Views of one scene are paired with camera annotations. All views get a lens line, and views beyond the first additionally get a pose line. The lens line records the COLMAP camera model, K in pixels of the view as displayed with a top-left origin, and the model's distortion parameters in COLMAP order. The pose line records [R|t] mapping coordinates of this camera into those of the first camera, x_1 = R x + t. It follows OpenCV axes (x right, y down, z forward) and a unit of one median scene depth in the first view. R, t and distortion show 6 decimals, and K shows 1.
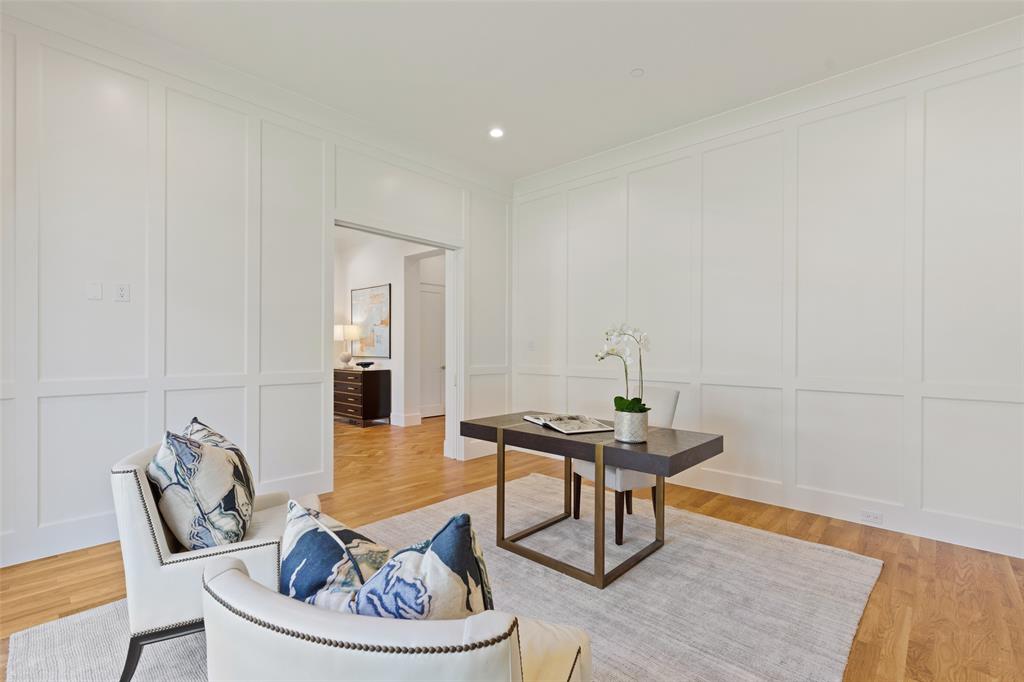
lens RADIAL K [[472.7, 0, 512.0], [0, 472.7, 341.0], [0, 0, 1]] dist [0.019312, 0.000084]
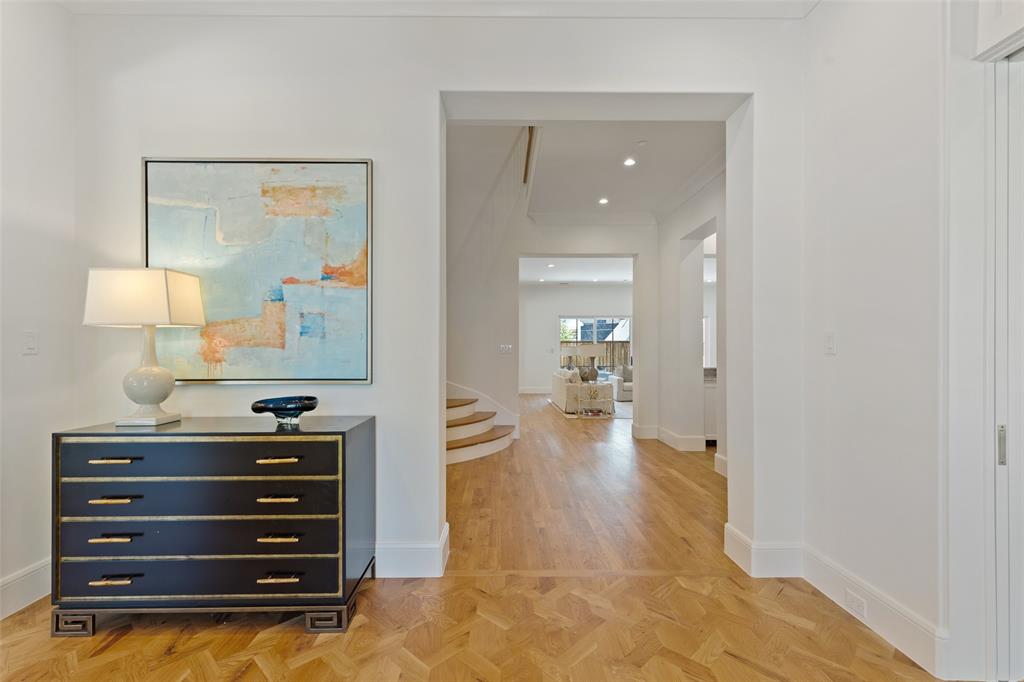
lens RADIAL K [[472.7, 0, 512.0], [0, 472.7, 341.0], [0, 0, 1]] dist [0.019312, 0.000084]
pose [[0.729016, 0.002516, 0.684492, -0.407950], [-0.003546, 0.999994, 0.000101, 0.007018], [-0.684487, -0.002501, 0.729020, 0.670822]]
